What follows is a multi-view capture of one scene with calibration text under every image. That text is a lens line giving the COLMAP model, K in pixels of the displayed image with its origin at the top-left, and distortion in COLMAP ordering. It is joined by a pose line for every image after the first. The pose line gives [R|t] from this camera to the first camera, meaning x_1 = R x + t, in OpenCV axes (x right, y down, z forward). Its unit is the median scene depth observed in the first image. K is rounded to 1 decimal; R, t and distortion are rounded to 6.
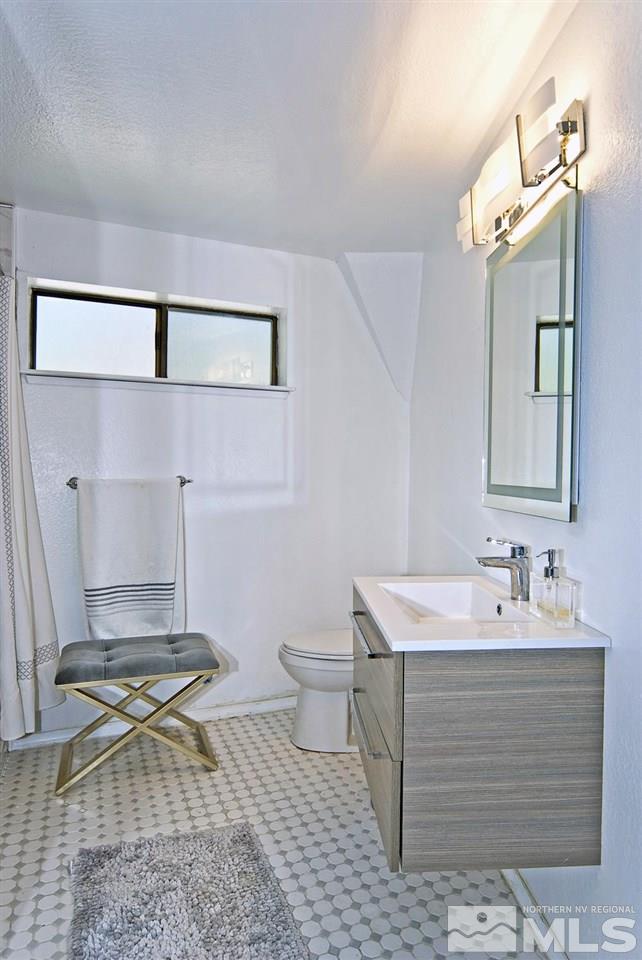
lens RADIAL K [[580.9, 0, 321.0], [0, 580.9, 480.0], [0, 0, 1]] dist [-0.017987, 0.003693]
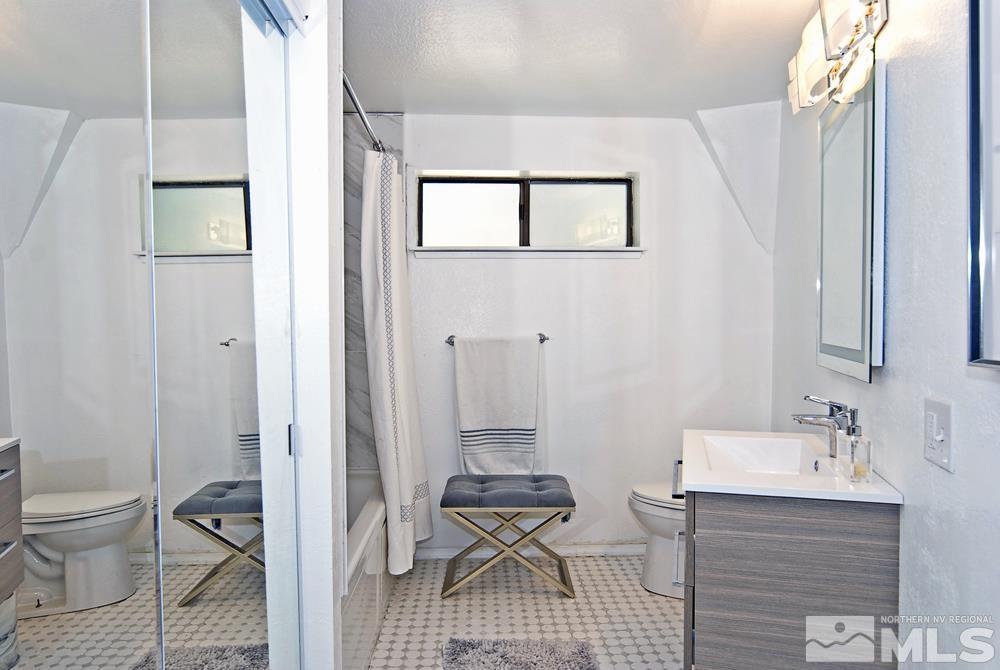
lens RADIAL K [[605.1, 0, 500.5], [0, 605.1, 330.5], [0, 0, 1]] dist [-0.017987, 0.003693]
pose [[0.938146, -0.008546, -0.346133, 0.107389], [0.008822, 0.999961, -0.000780, -0.015588], [0.346126, -0.002322, 0.938185, -0.141875]]
